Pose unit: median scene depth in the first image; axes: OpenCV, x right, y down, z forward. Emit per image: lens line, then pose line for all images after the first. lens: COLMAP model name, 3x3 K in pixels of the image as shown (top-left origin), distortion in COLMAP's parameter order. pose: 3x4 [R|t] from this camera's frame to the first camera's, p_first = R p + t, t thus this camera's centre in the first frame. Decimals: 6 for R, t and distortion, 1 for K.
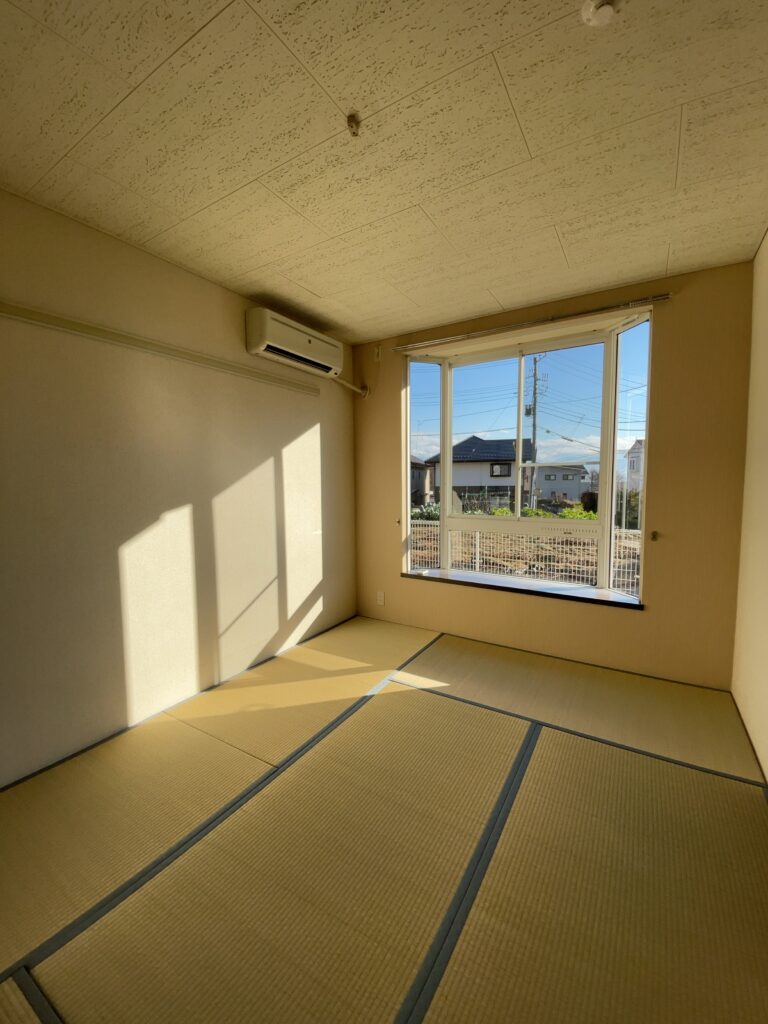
lens RADIAL K [[410.6, 0, 384.0], [0, 410.6, 512.0], [0, 0, 1]] dist [0.002330, -0.012767]
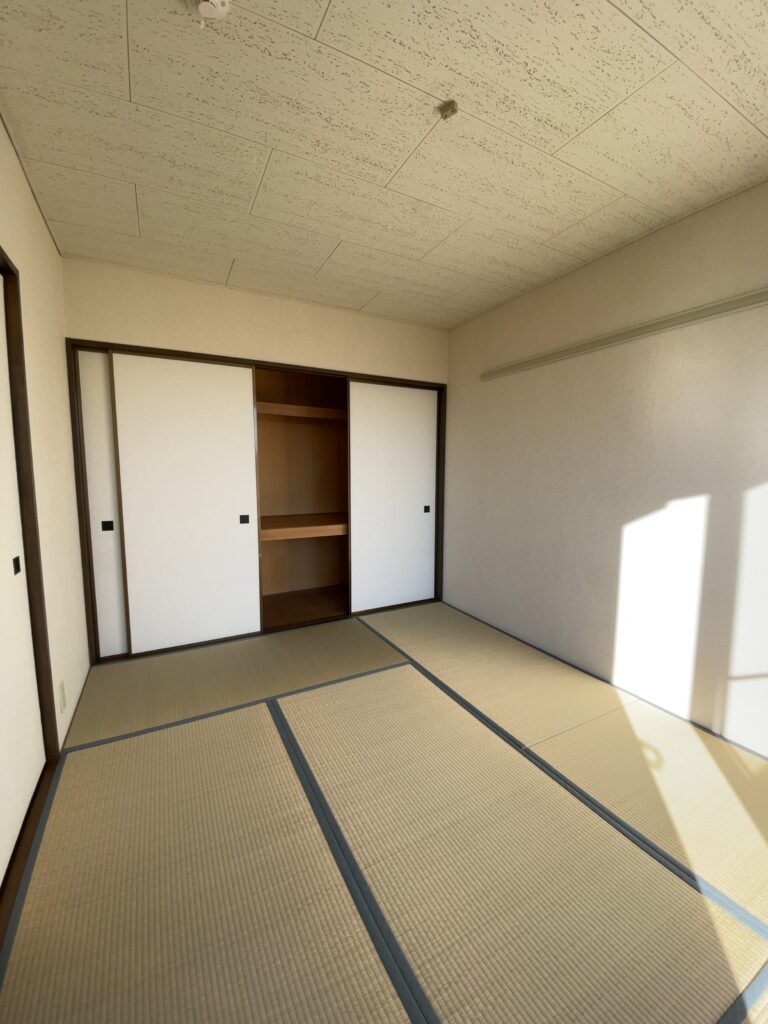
lens RADIAL K [[410.6, 0, 384.0], [0, 410.6, 512.0], [0, 0, 1]] dist [0.002330, -0.012767]
pose [[-0.498911, 0.098619, -0.861024, 0.588927], [-0.059346, 0.987285, 0.147467, -0.069936], [0.864619, 0.124671, -0.486714, 0.904168]]
